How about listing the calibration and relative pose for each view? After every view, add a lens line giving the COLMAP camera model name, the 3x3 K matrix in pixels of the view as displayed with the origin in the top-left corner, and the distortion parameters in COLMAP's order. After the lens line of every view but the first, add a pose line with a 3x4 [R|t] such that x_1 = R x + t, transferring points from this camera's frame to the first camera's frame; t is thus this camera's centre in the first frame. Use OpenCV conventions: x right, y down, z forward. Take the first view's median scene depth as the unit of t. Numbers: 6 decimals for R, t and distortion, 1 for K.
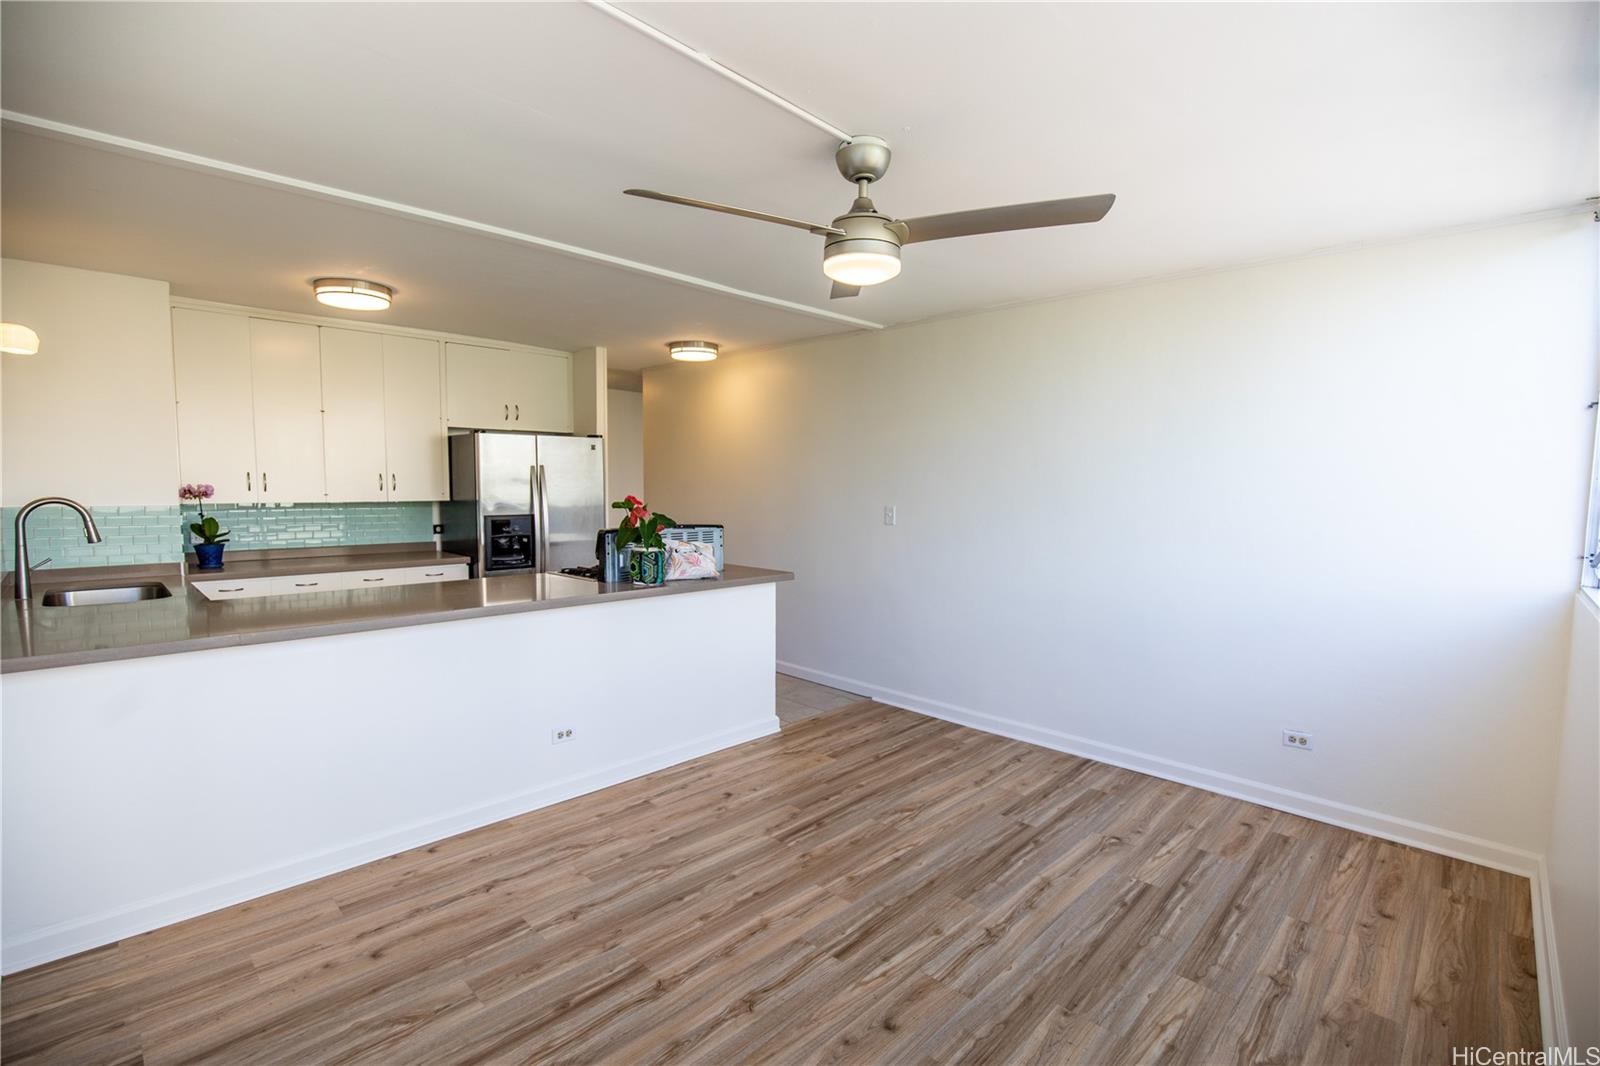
lens RADIAL K [[723.5, 0, 800.0], [0, 723.5, 533.0], [0, 0, 1]] dist [0.000221, 0.000402]
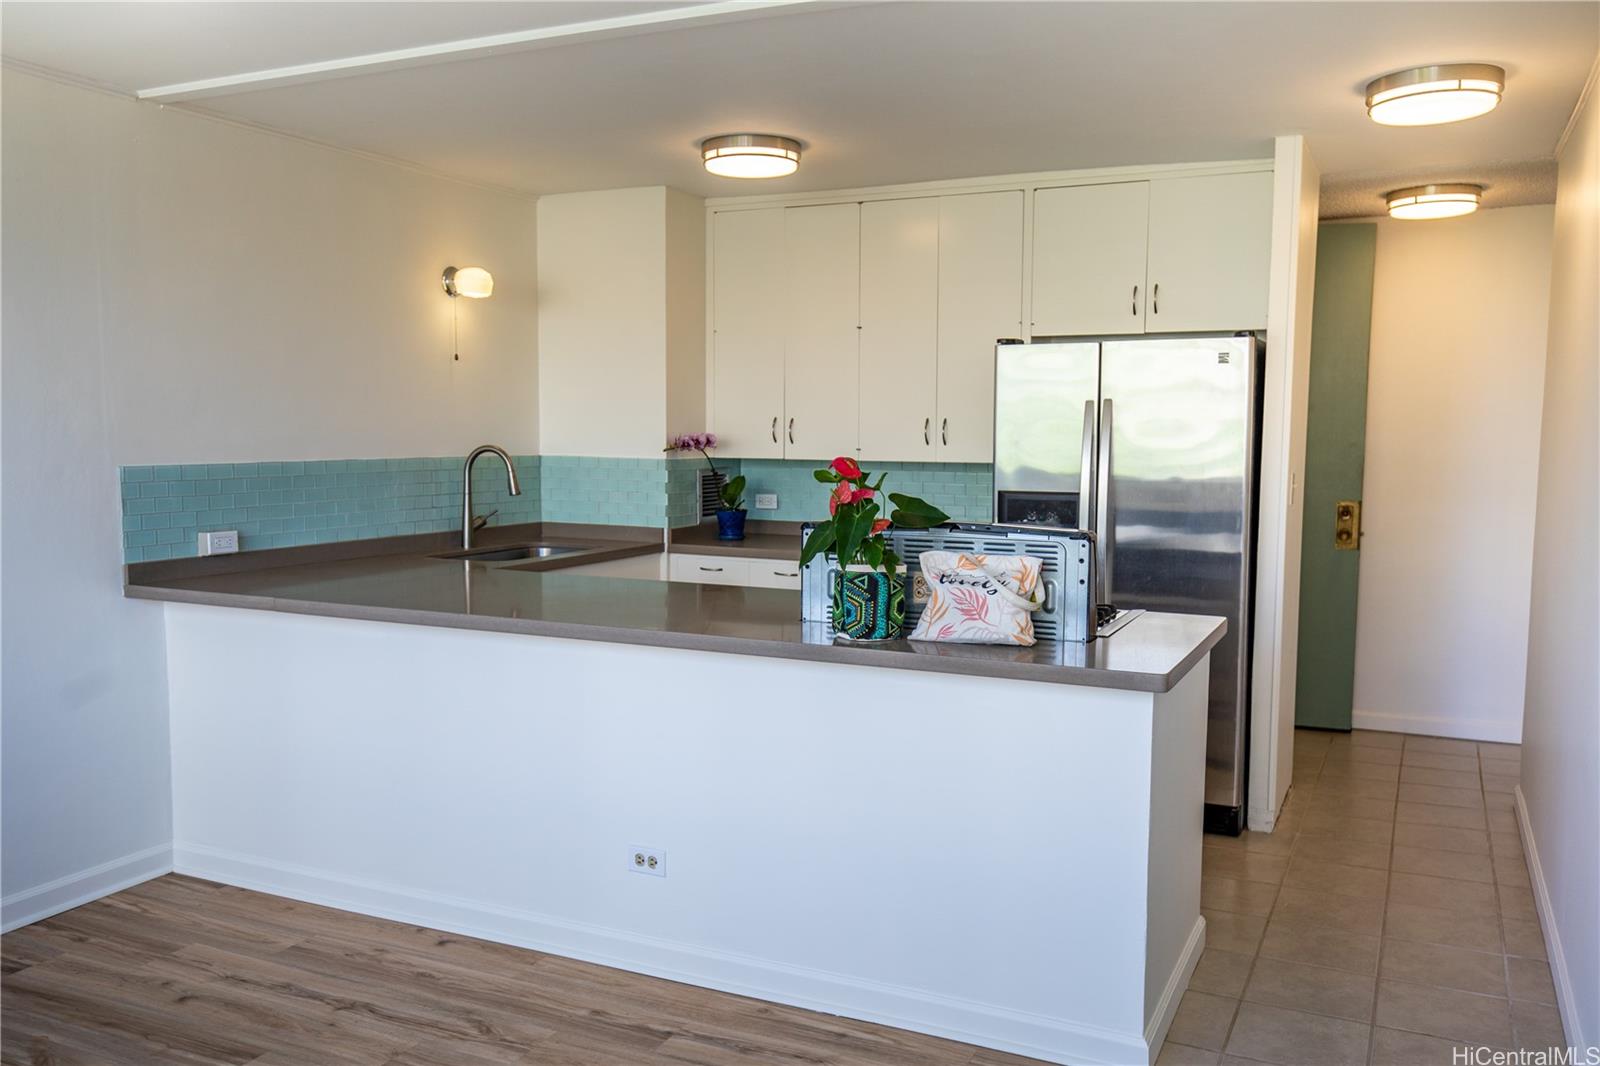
lens RADIAL K [[1300.0, 0, 800.0], [0, 1300.0, 533.0], [0, 0, 1]] dist [0.044479, -0.006877]
pose [[0.351326, 0.075390, -0.933213, 0.703292], [-0.069426, 0.996106, 0.054334, -0.054151], [0.933676, 0.045700, 0.355192, 0.748868]]
